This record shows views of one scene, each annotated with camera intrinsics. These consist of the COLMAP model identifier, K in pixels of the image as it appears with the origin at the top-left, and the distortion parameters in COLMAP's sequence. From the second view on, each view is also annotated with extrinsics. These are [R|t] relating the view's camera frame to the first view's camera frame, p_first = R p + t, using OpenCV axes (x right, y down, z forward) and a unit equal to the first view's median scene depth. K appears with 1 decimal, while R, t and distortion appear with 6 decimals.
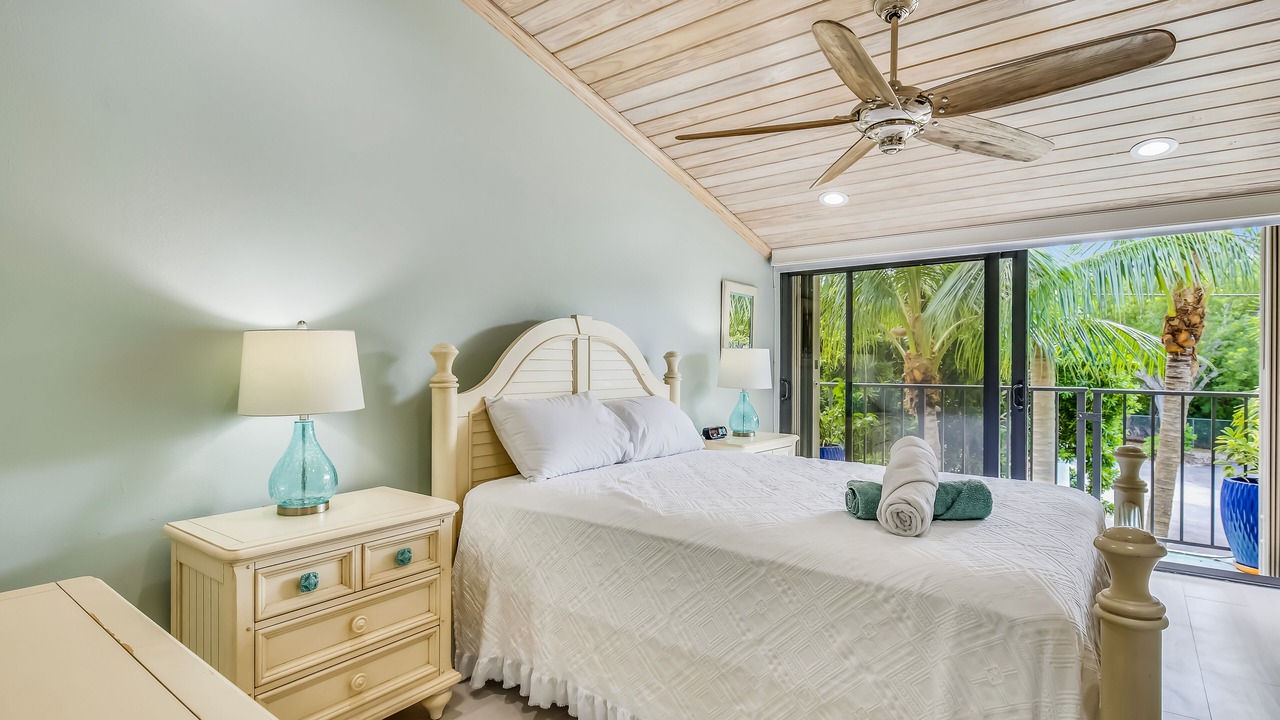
lens RADIAL K [[624.8, 0, 642.8], [0, 624.8, 367.4], [0, 0, 1]] dist [-0.000042, -0.000063]
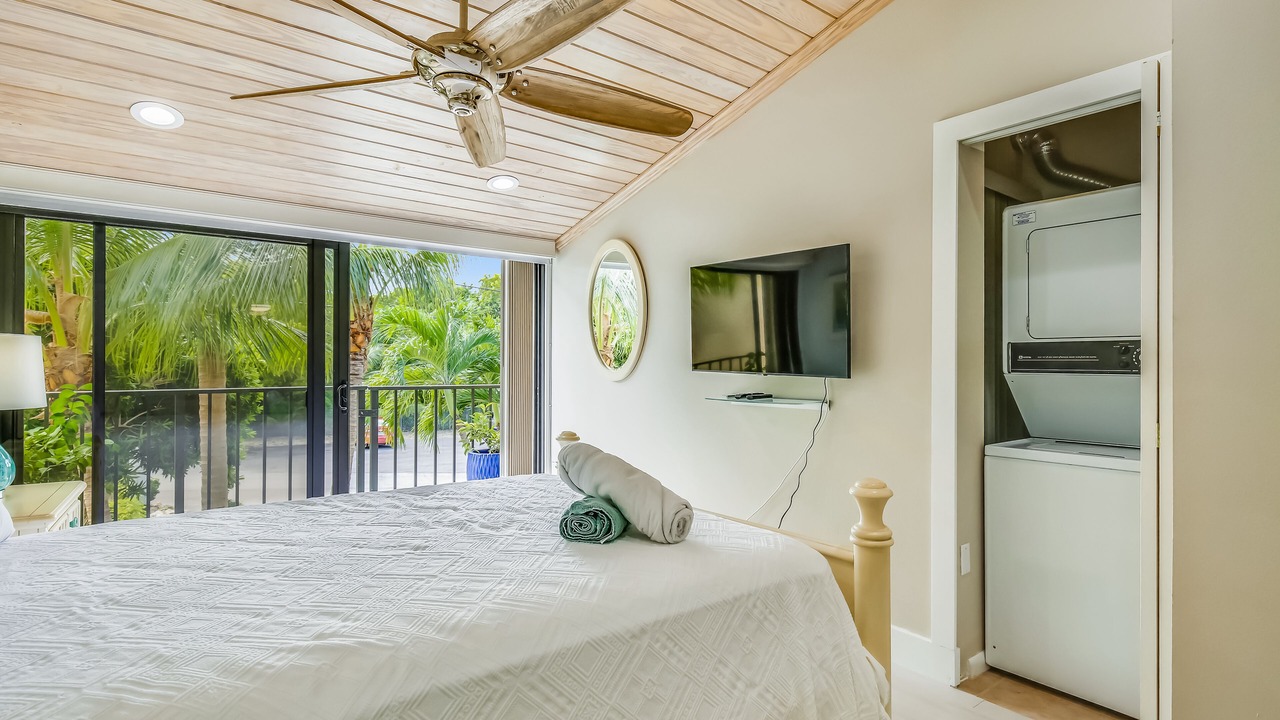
lens RADIAL K [[633.3, 0, 638.6], [0, 633.3, 362.6], [0, 0, 1]] dist [0.003062, -0.000201]
pose [[0.247434, -0.000392, 0.968905, -0.256439], [0.004414, 0.999990, -0.000723, -0.003644], [-0.968895, 0.004456, 0.247434, 0.383916]]
